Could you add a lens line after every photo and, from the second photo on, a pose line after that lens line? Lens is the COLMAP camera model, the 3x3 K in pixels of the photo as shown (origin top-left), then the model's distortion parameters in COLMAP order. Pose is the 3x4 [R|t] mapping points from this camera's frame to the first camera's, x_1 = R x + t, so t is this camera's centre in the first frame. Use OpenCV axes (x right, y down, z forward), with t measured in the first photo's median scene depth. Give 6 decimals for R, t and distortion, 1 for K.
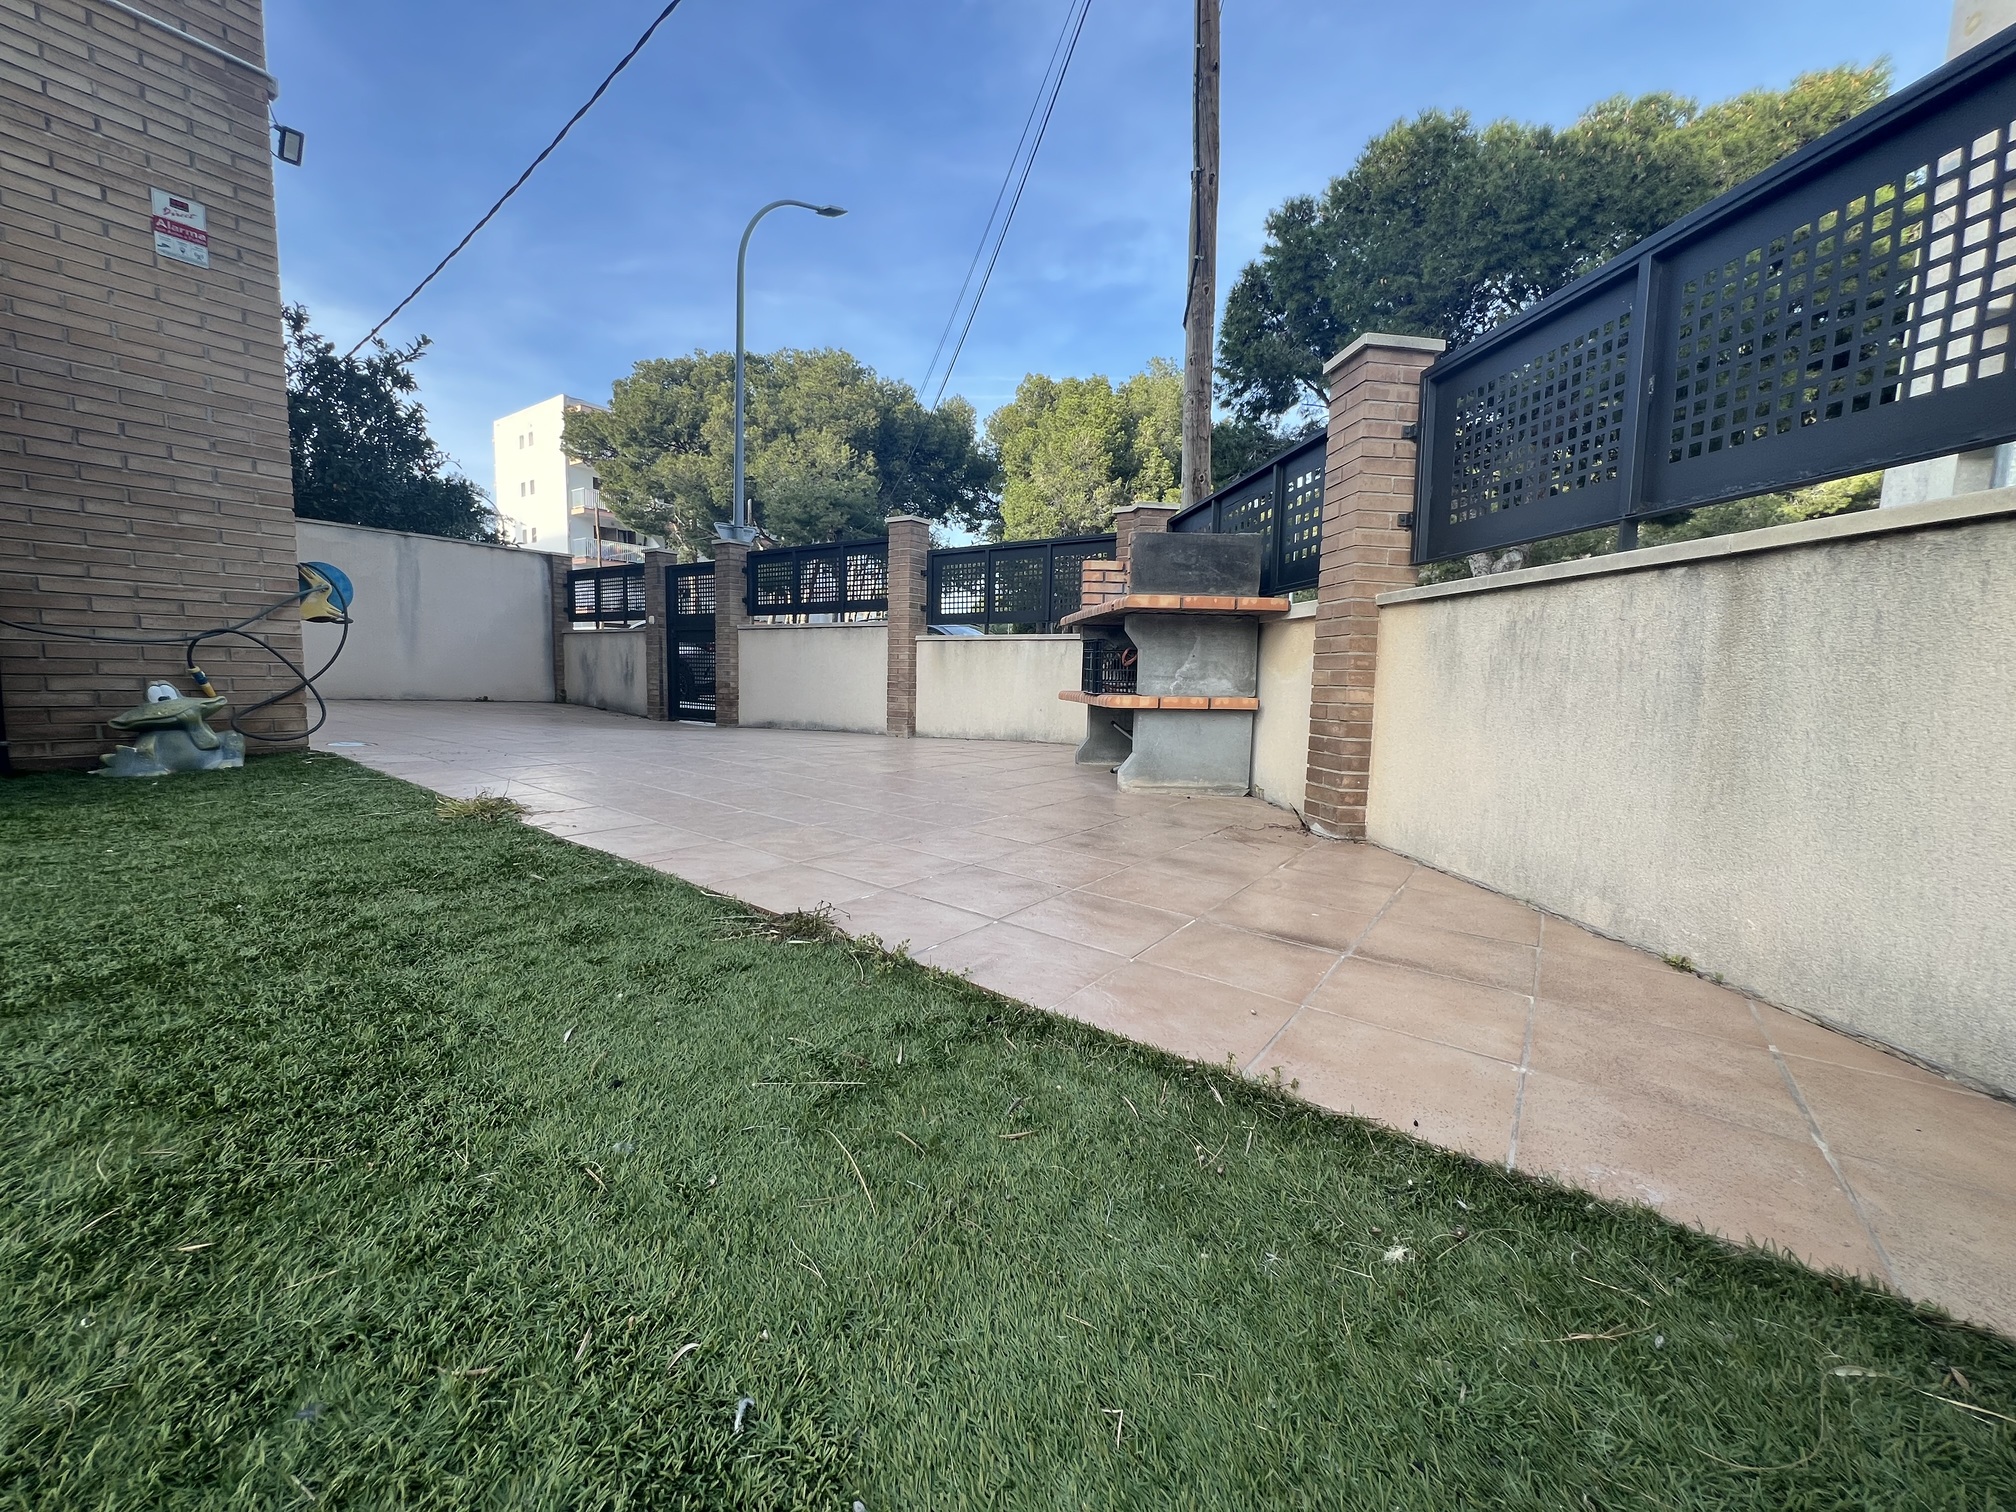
lens RADIAL K [[805.5, 0, 1004.4], [0, 805.5, 750.8], [0, 0, 1]] dist [-0.001517, 0.000014]
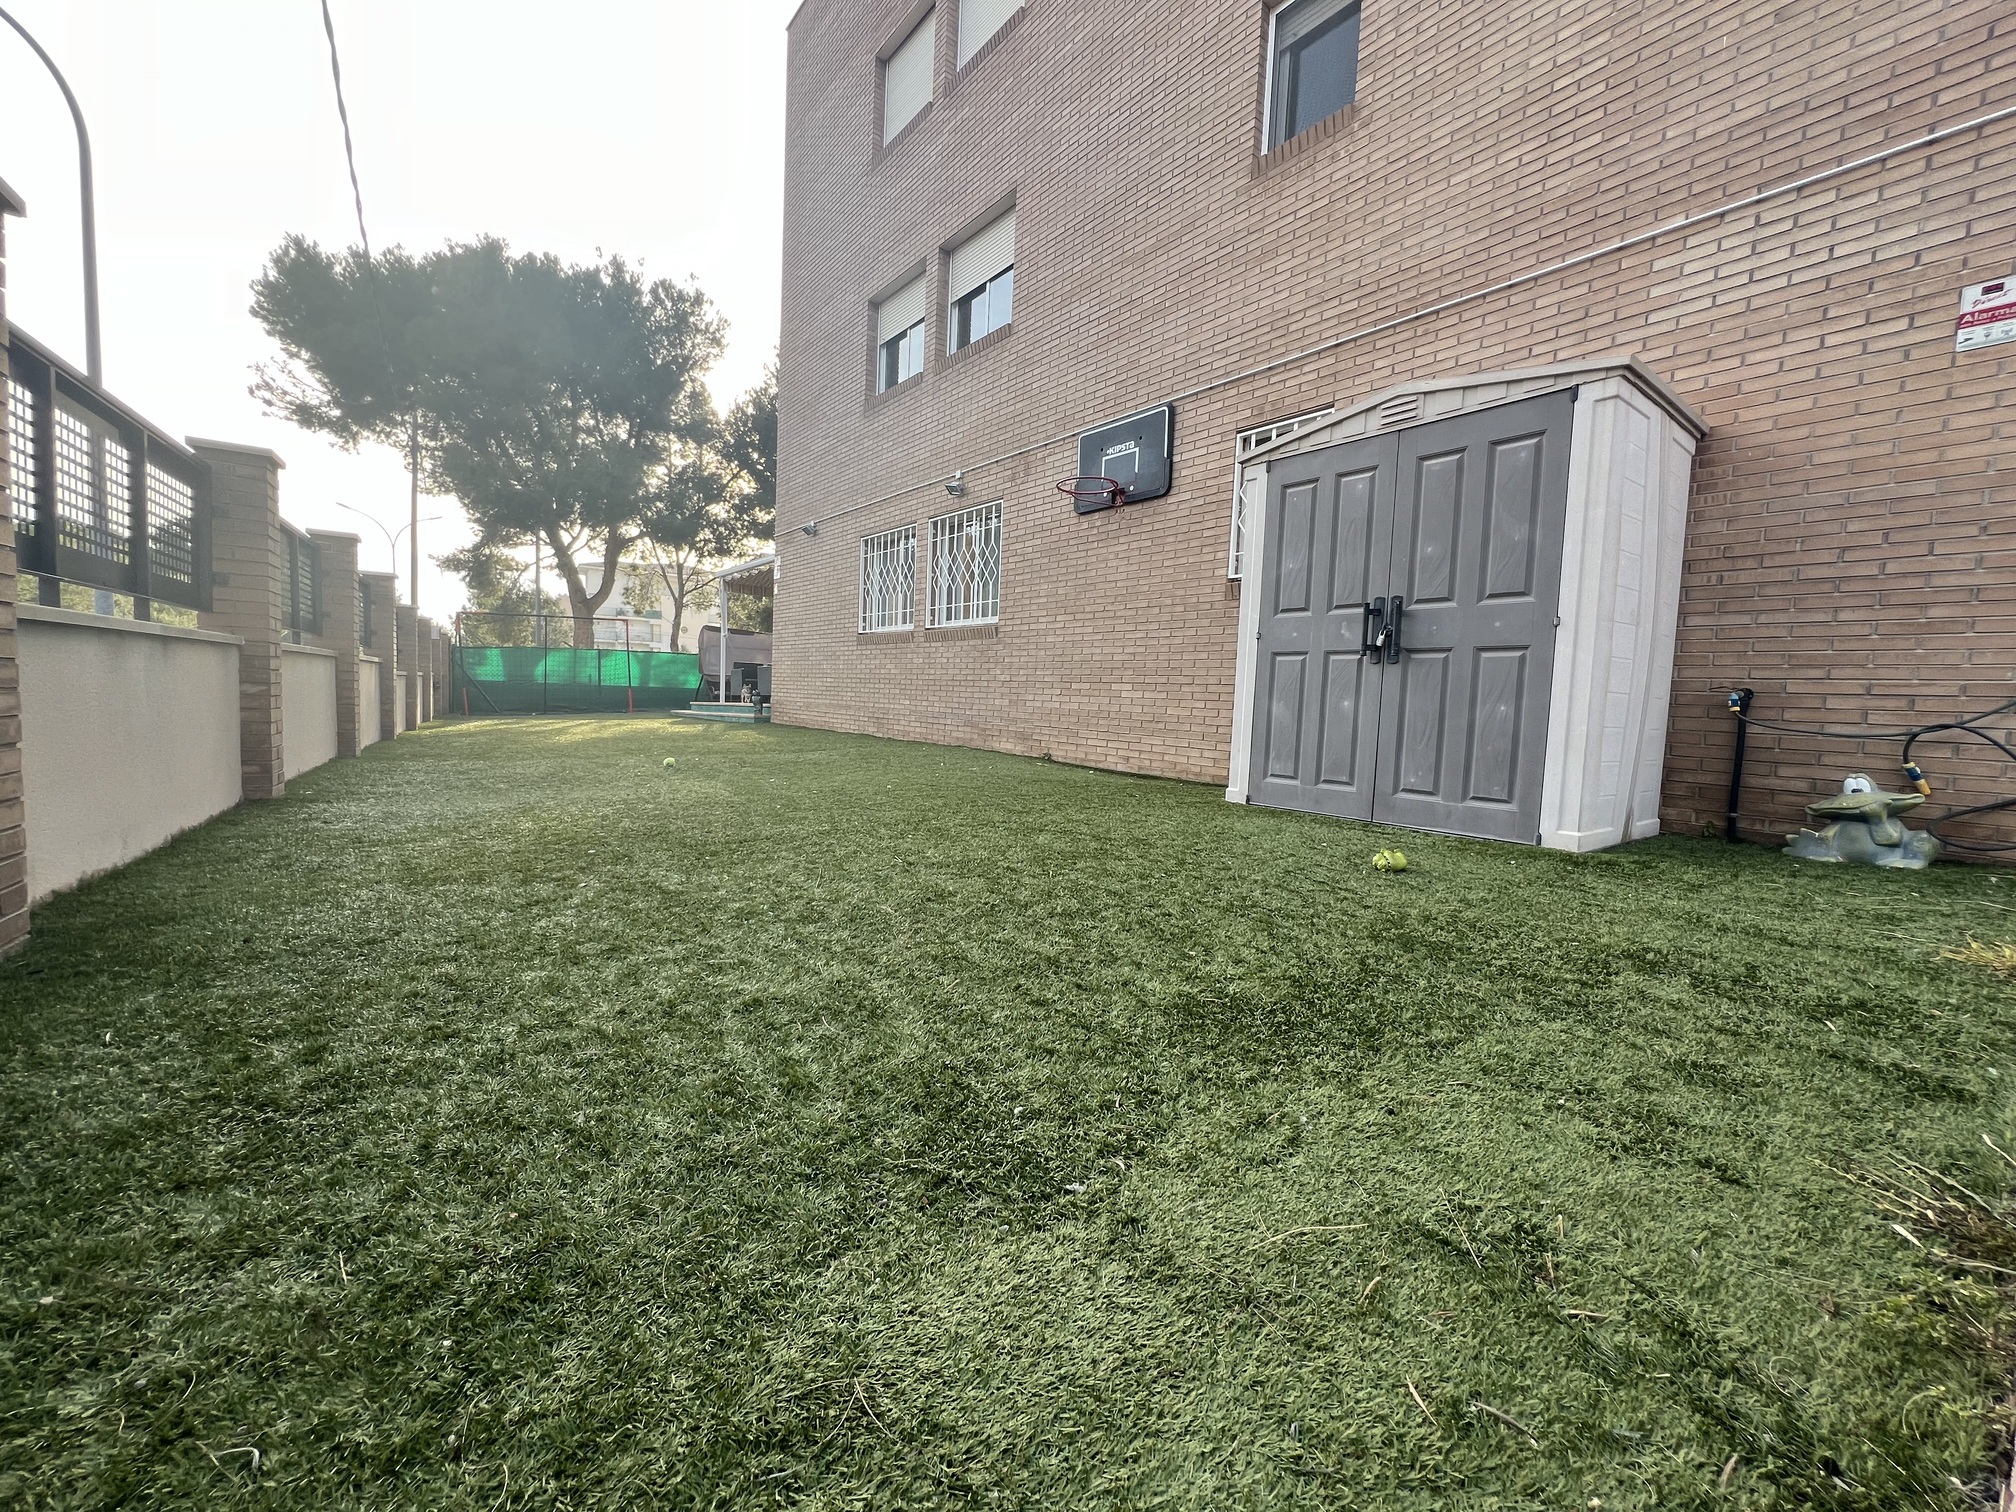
lens RADIAL K [[805.5, 0, 1004.4], [0, 805.5, 750.8], [0, 0, 1]] dist [-0.001517, 0.000014]
pose [[-0.292891, 0.027284, -0.955756, 0.265861], [-0.139288, 0.987712, 0.070881, -0.036163], [0.945946, 0.153886, -0.285492, 0.247652]]
